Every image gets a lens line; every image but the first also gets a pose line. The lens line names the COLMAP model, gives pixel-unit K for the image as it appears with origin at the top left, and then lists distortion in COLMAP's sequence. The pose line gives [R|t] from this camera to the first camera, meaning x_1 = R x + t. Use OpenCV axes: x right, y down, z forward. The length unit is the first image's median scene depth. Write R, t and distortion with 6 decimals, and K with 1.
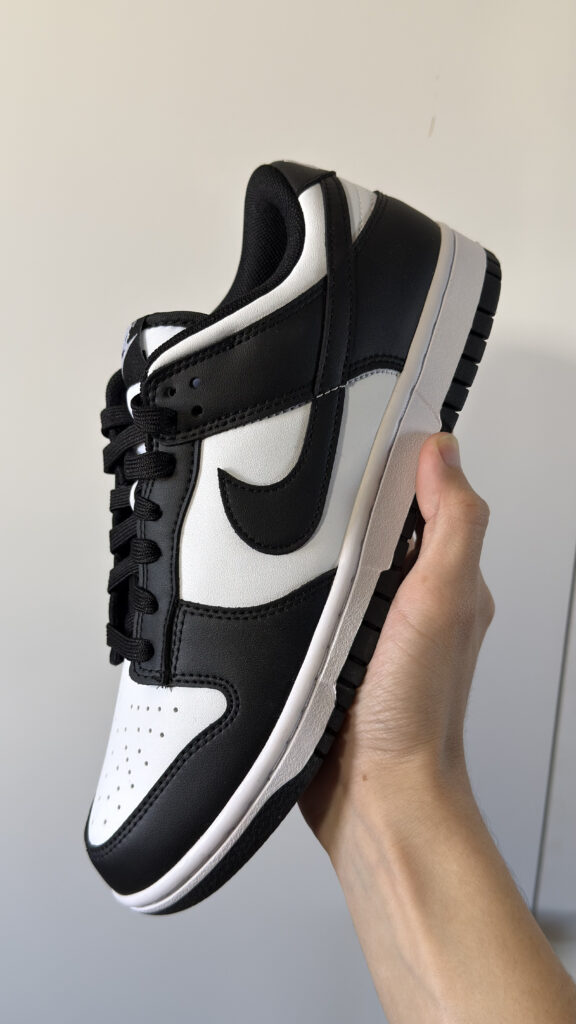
lens RADIAL K [[1085.6, 0, 288.0], [0, 1085.6, 512.0], [0, 0, 1]] dist [0.073850, -0.002964]
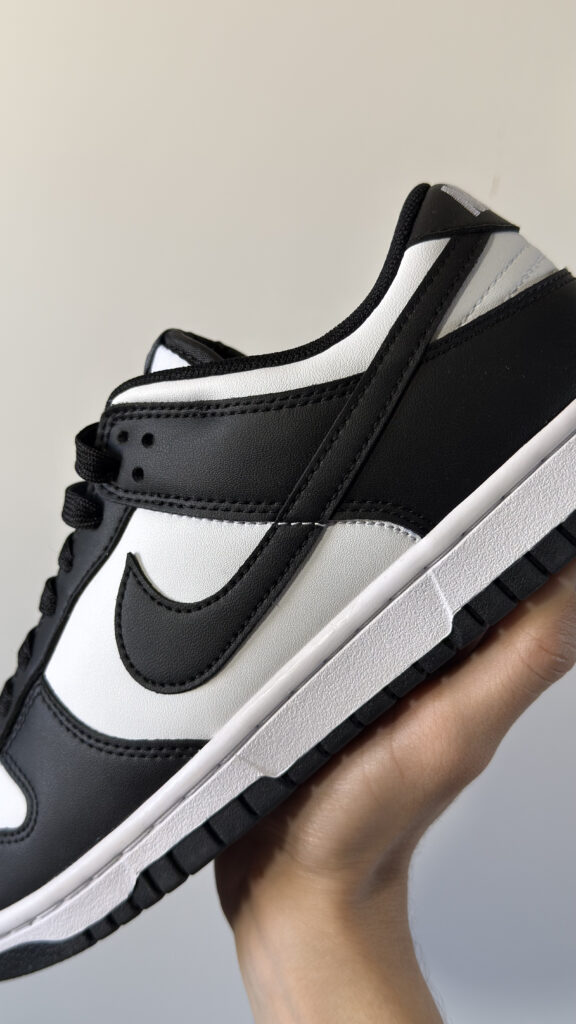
lens RADIAL K [[1085.6, 0, 288.0], [0, 1085.6, 512.0], [0, 0, 1]] dist [0.073850, -0.002964]
pose [[0.802406, 0.431185, -0.412583, 0.329117], [-0.382351, 0.902261, 0.199332, -0.260767], [0.458207, -0.002193, 0.888843, 0.357611]]
